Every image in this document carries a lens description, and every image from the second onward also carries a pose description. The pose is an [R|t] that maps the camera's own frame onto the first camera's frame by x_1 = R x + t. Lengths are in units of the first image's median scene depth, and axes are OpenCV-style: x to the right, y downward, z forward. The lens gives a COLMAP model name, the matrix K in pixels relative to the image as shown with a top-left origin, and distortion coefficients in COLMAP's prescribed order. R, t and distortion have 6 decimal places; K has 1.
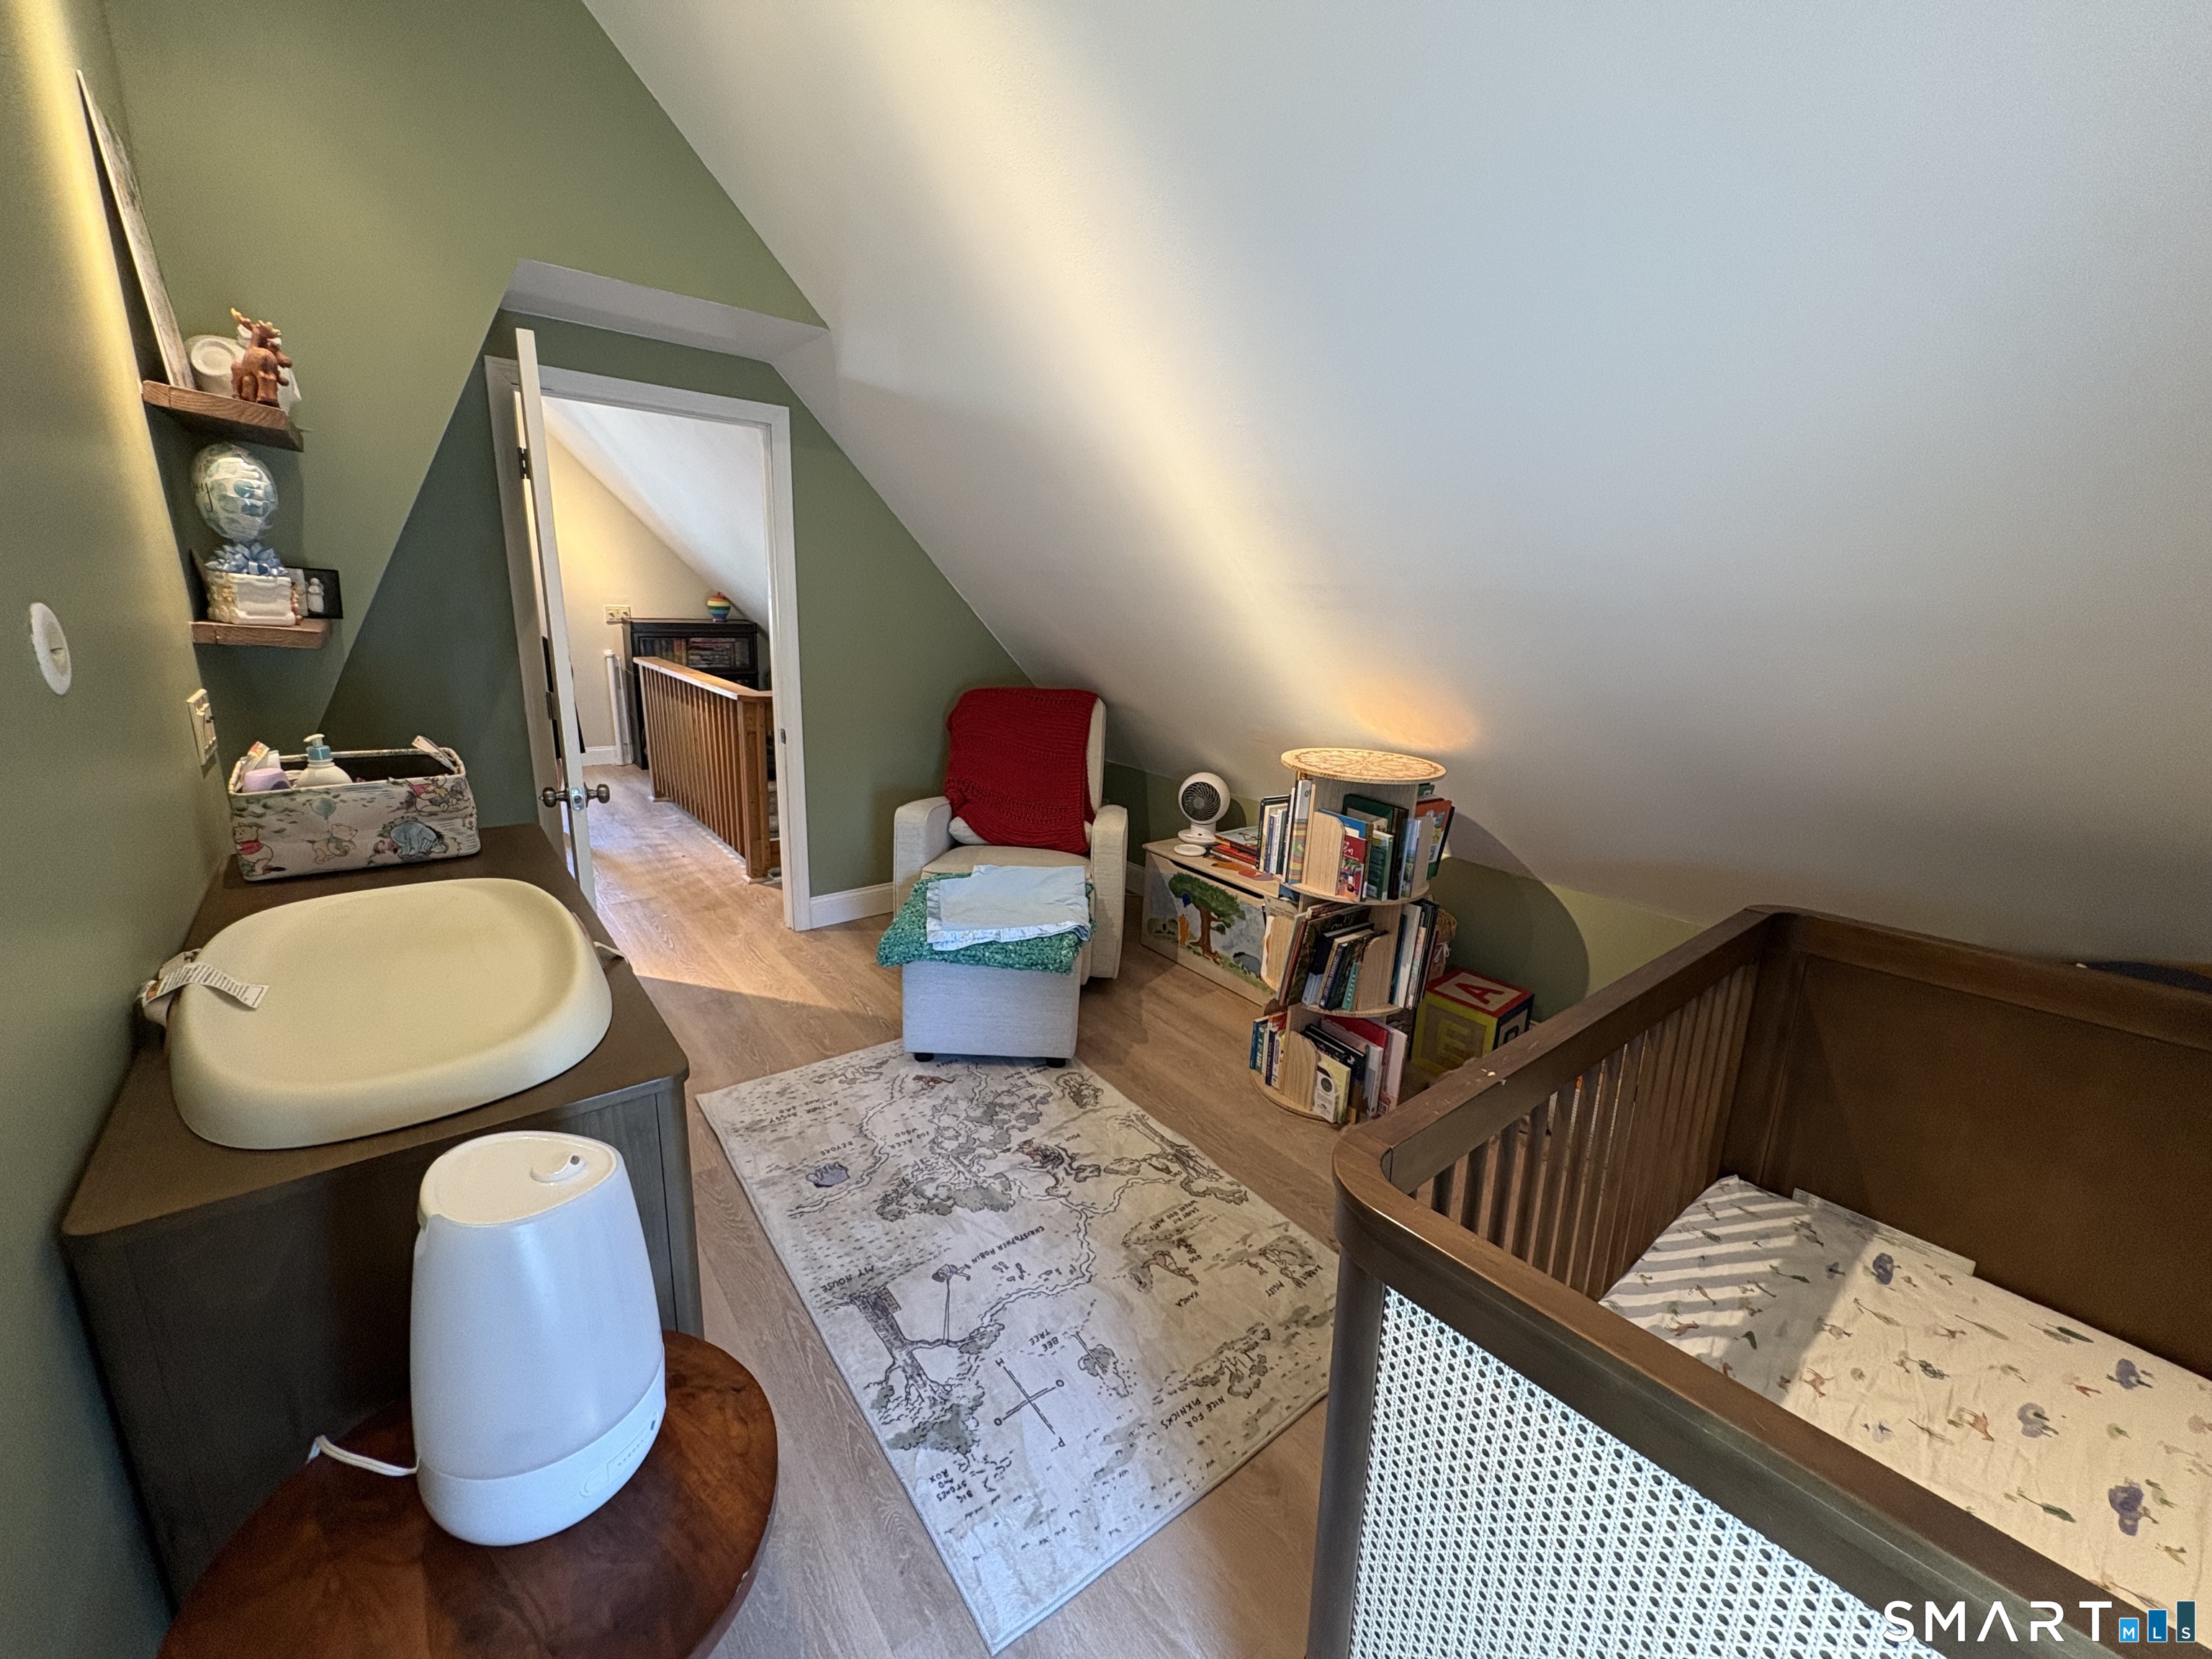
lens RADIAL K [[878.8, 0, 1101.9], [0, 878.8, 828.8], [0, 0, 1]] dist [0.000570, 0.000504]
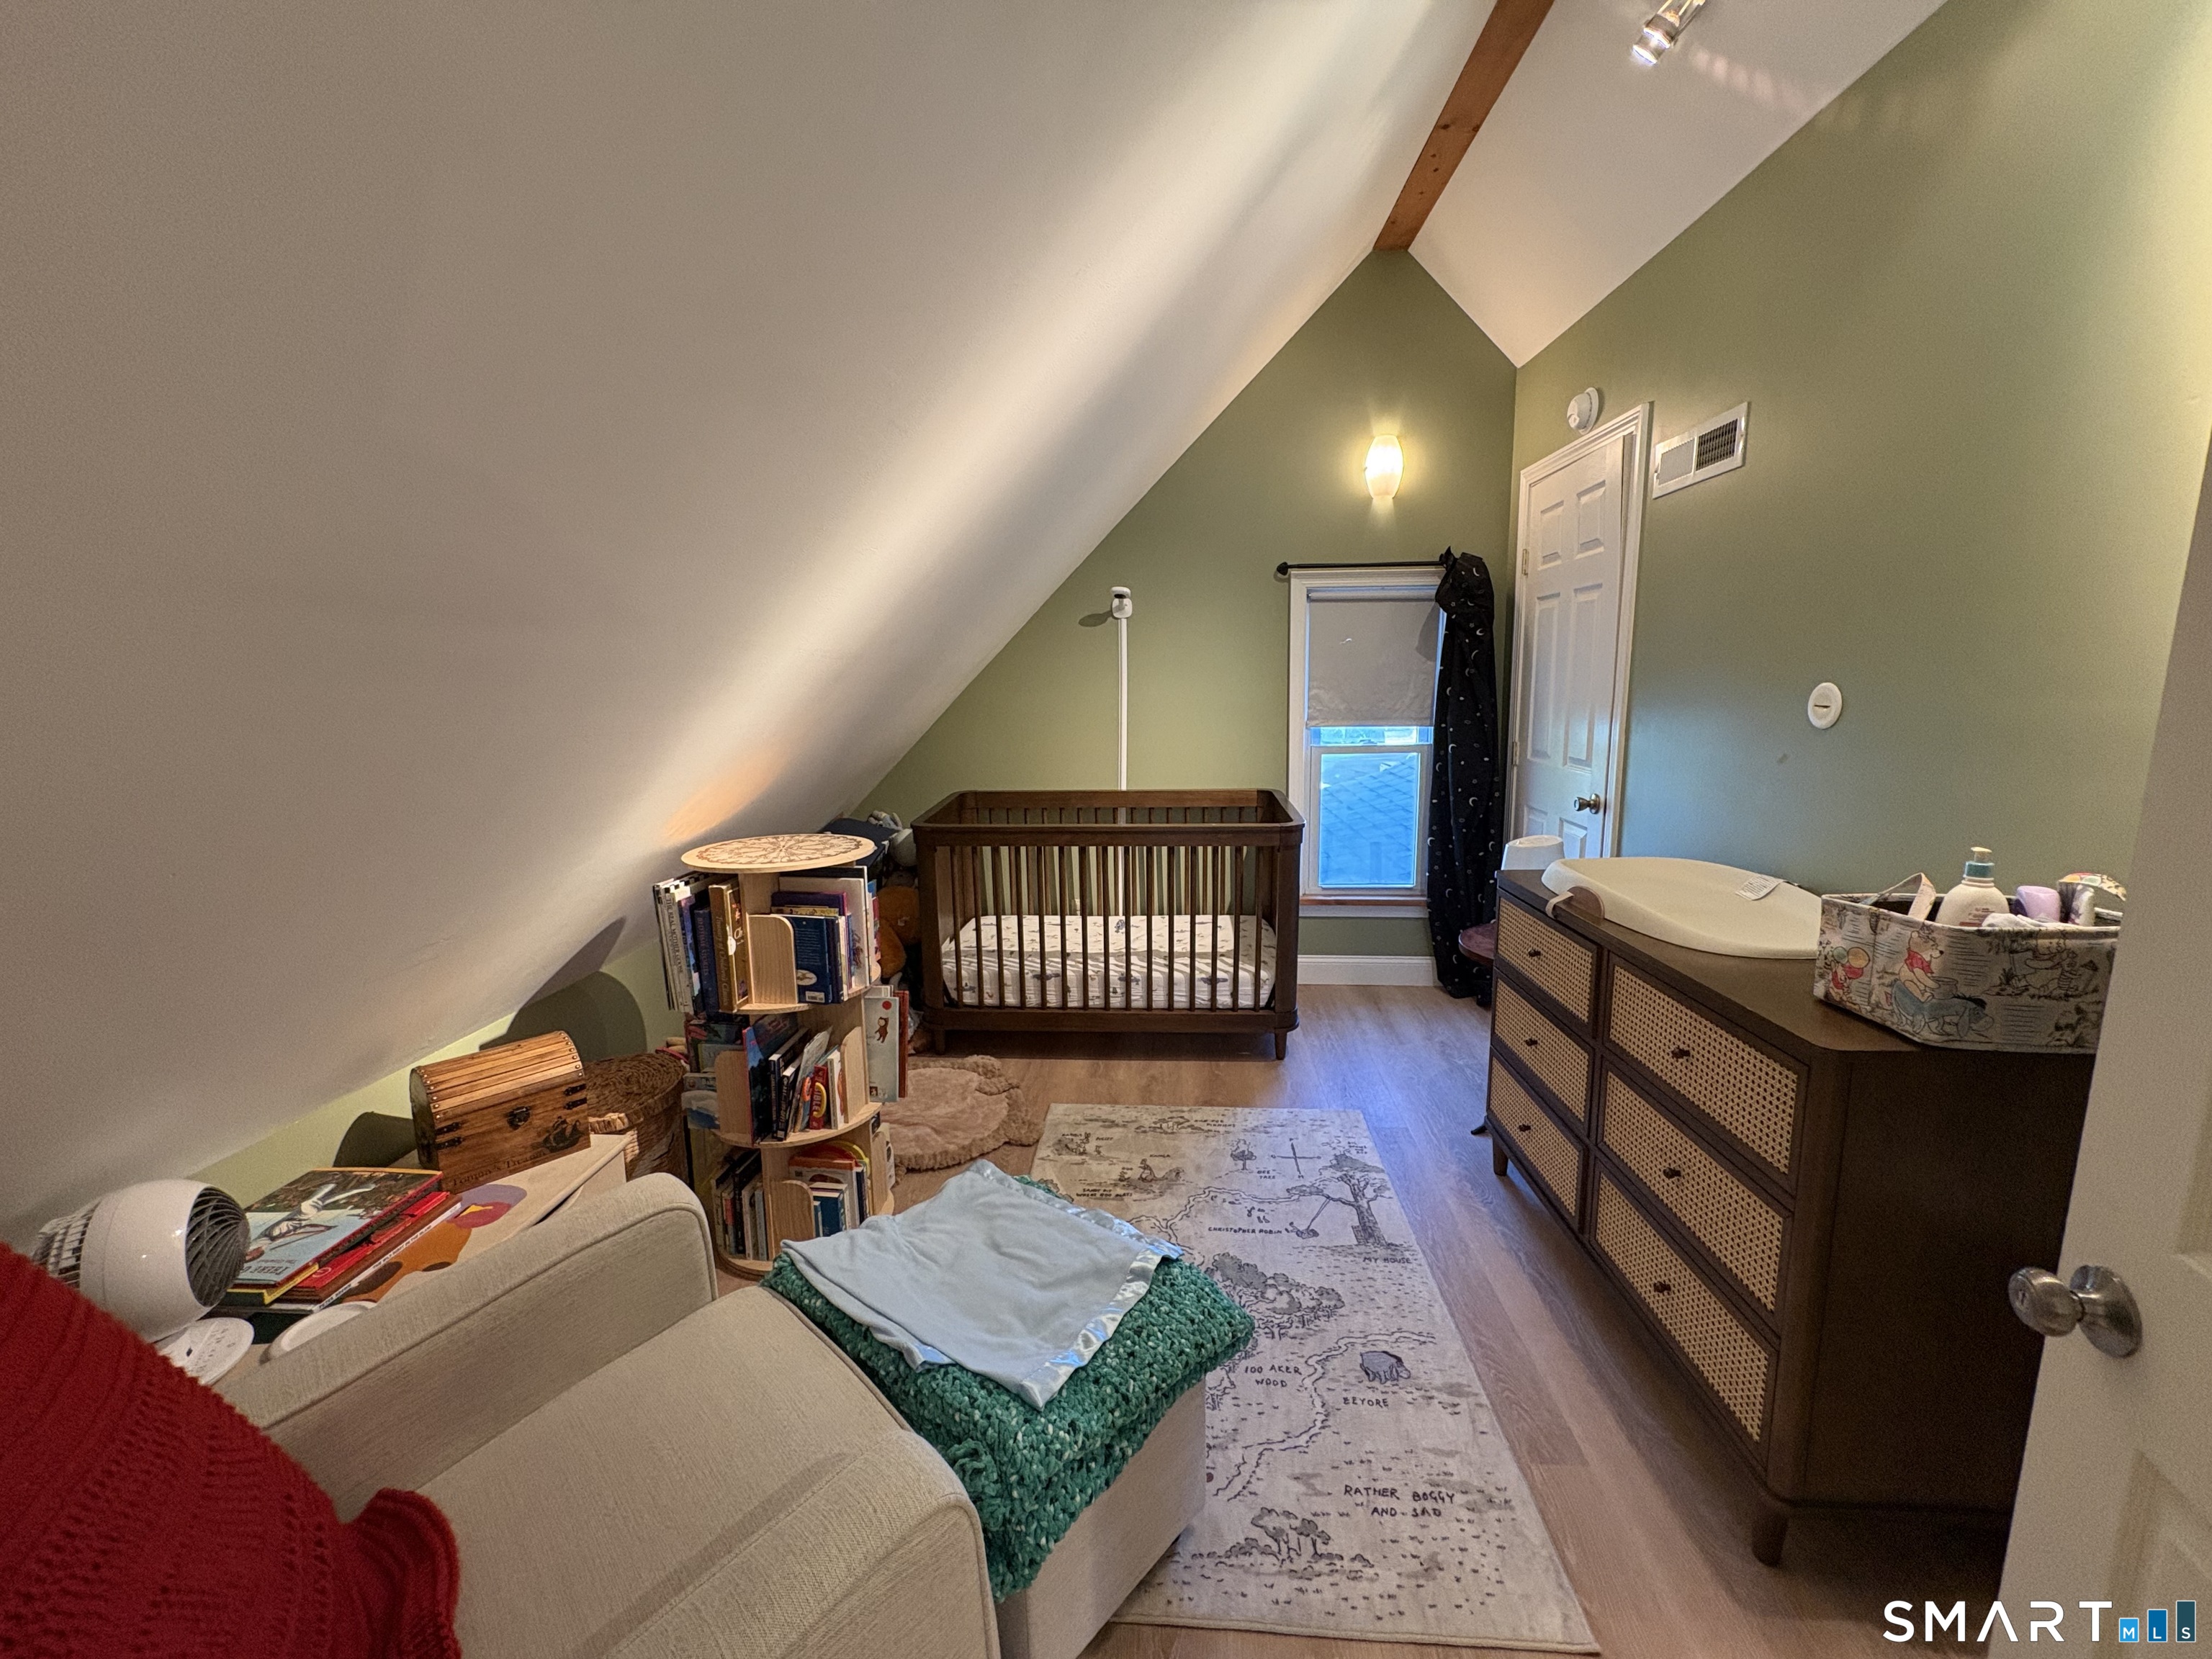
lens RADIAL K [[878.8, 0, 1099.7], [0, 878.8, 826.3], [0, 0, 1]] dist [0.000570, 0.000504]
pose [[-0.742699, -0.135377, 0.655798, -0.524236], [0.161154, 0.914431, 0.371275, -0.375520], [-0.649944, 0.381430, -0.657331, 1.364764]]
